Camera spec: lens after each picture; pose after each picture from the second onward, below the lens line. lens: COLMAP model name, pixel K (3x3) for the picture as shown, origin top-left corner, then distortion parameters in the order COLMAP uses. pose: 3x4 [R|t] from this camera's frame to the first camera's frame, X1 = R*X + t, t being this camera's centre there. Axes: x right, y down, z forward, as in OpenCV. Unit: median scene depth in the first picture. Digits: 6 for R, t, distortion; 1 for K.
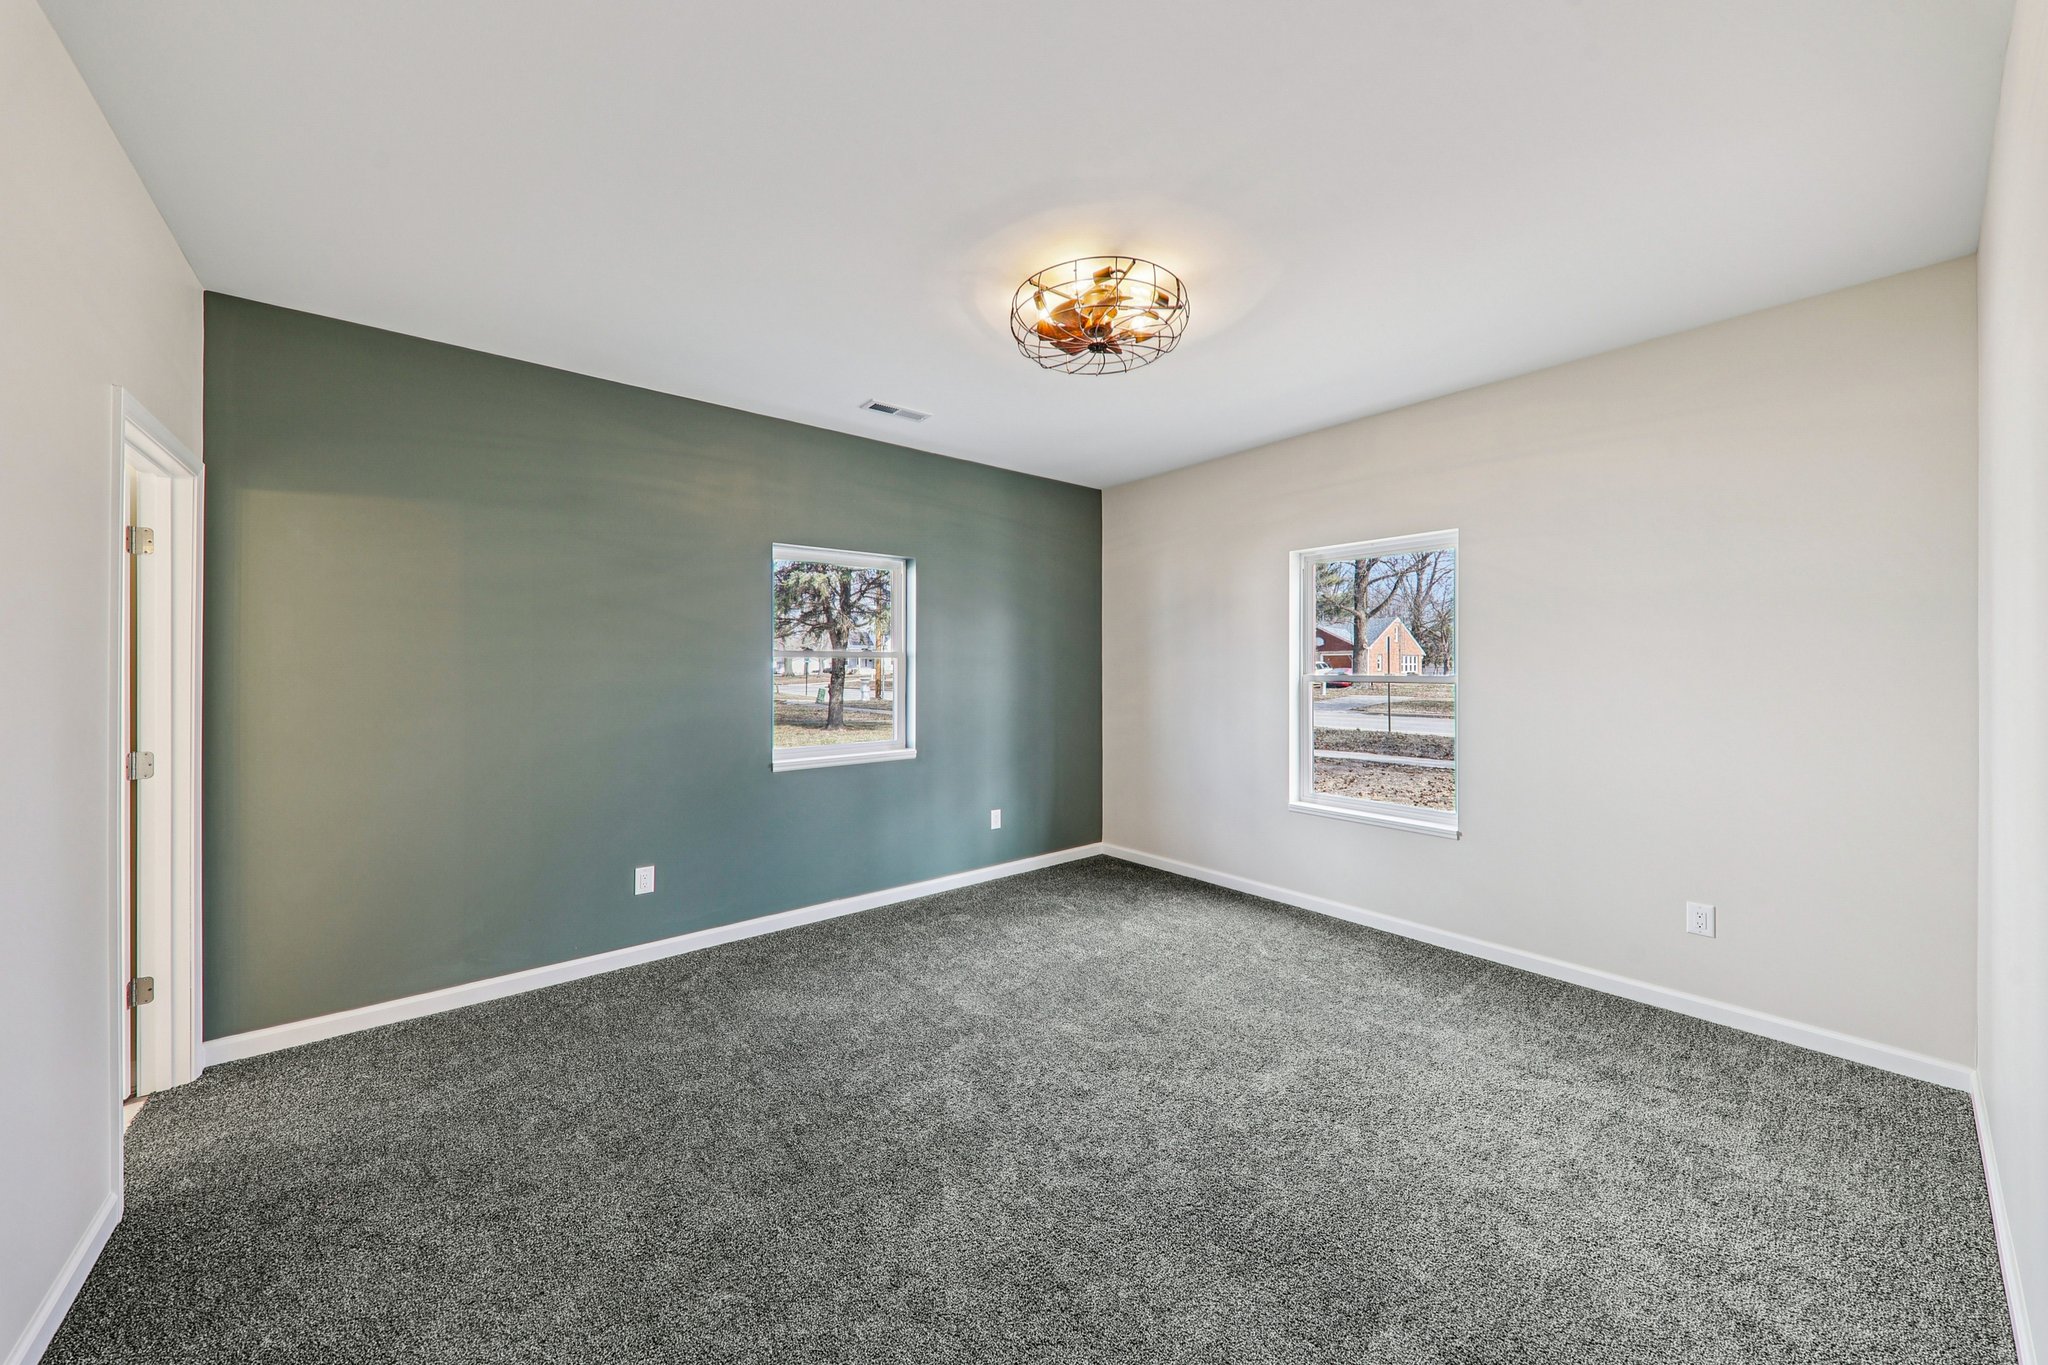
lens RADIAL K [[709.1, 0, 1028.0], [0, 709.1, 672.1], [0, 0, 1]] dist [0.016578, -0.005505]
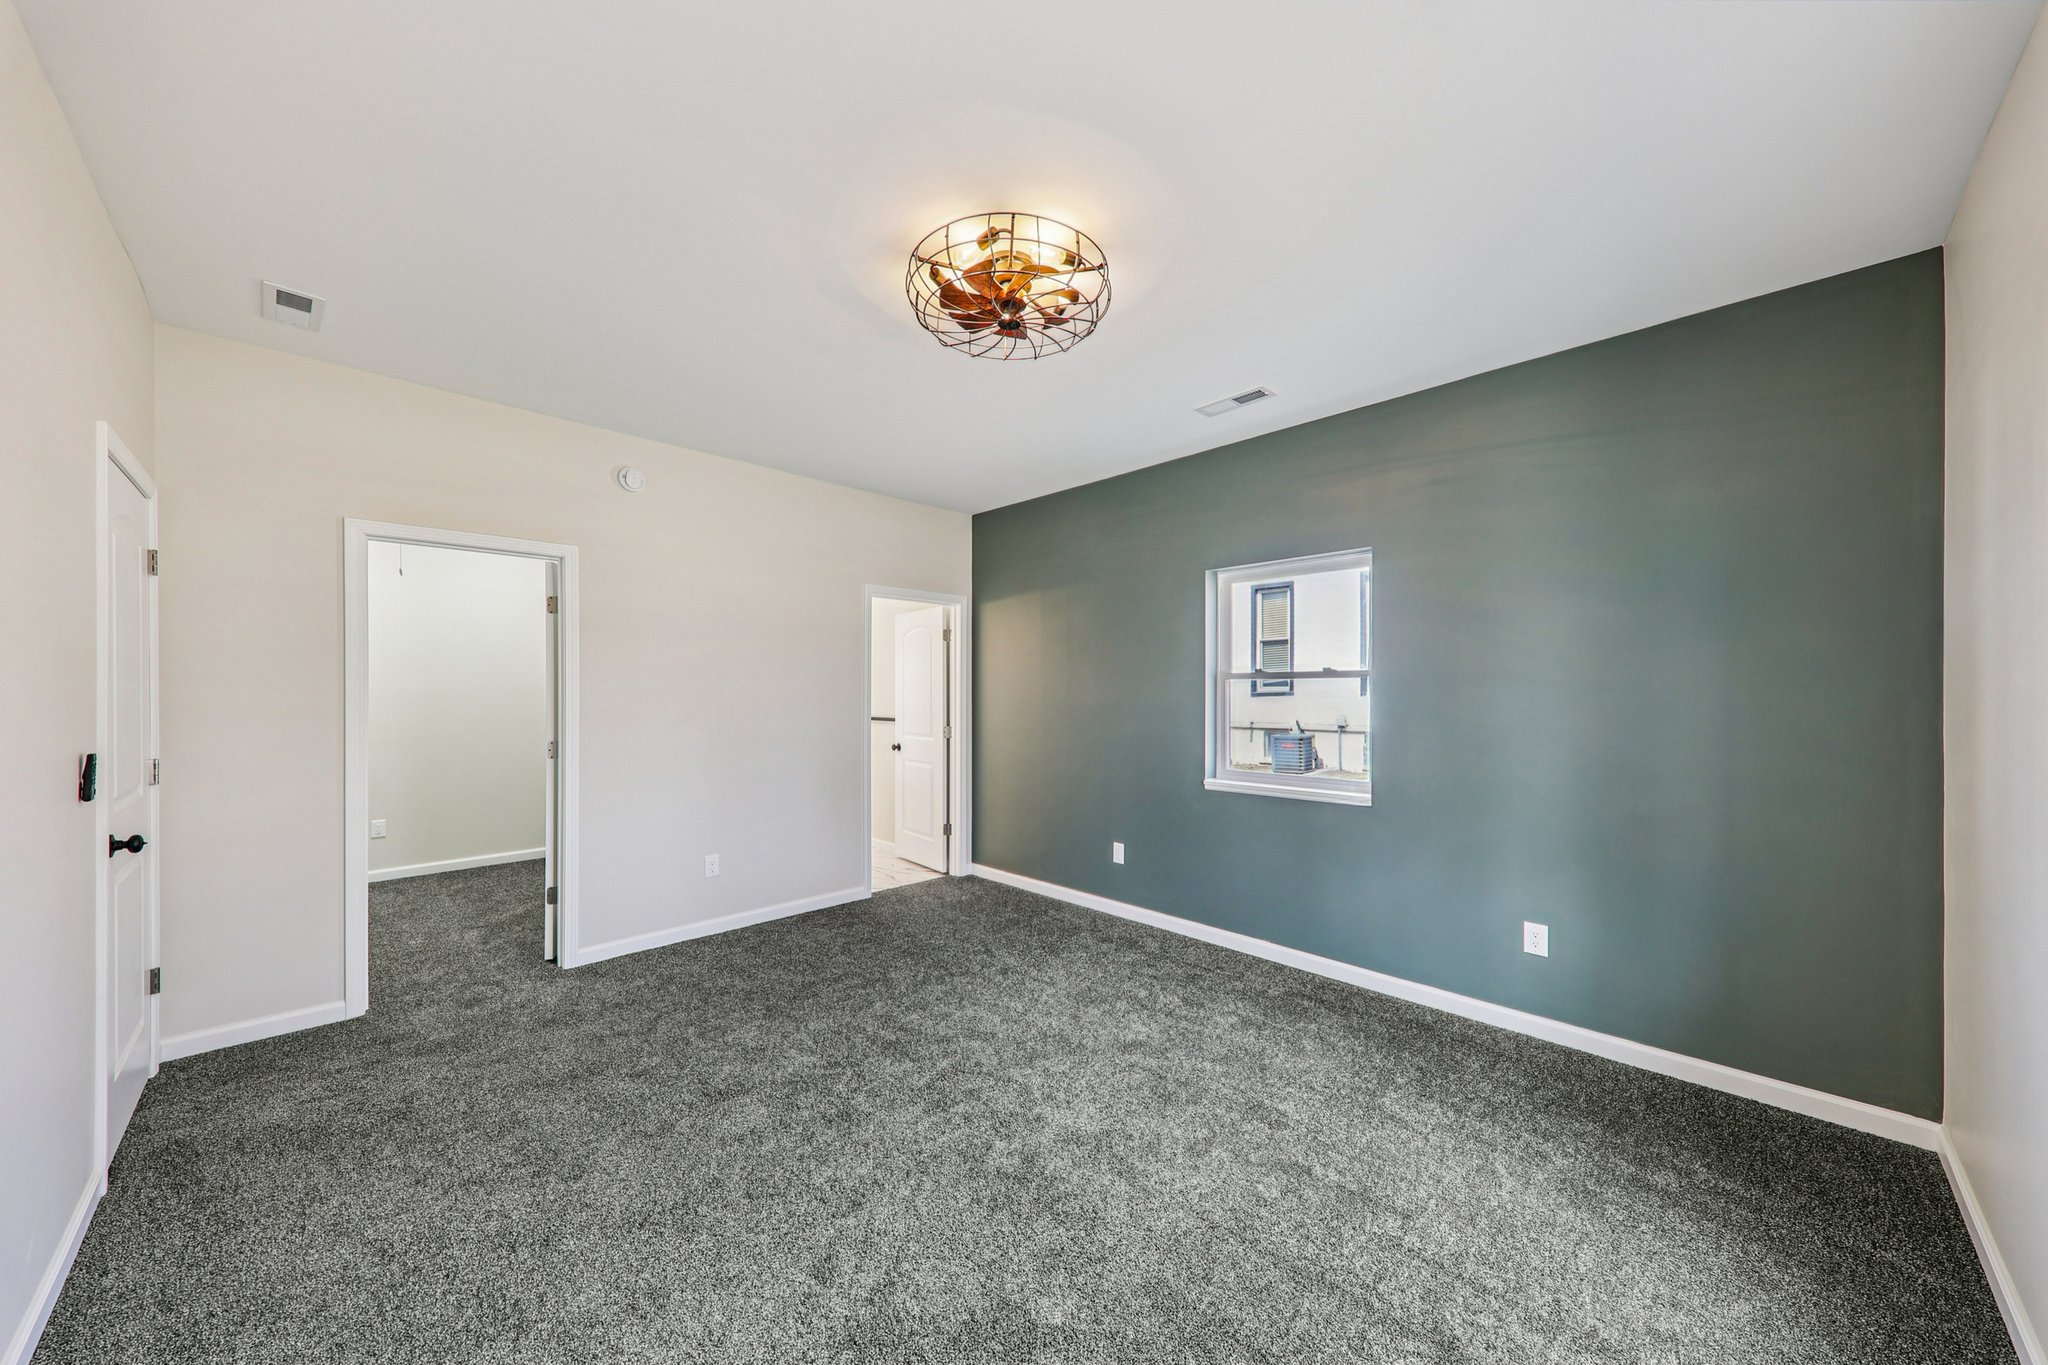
lens RADIAL K [[703.8, 0, 1020.2], [0, 703.8, 687.7], [0, 0, 1]] dist [0.014128, -0.005730]
pose [[0.078735, -0.014535, -0.996790, 0.935056], [-0.012553, 0.999800, -0.015571, 0.018991], [0.996817, 0.013739, 0.078537, 0.921817]]
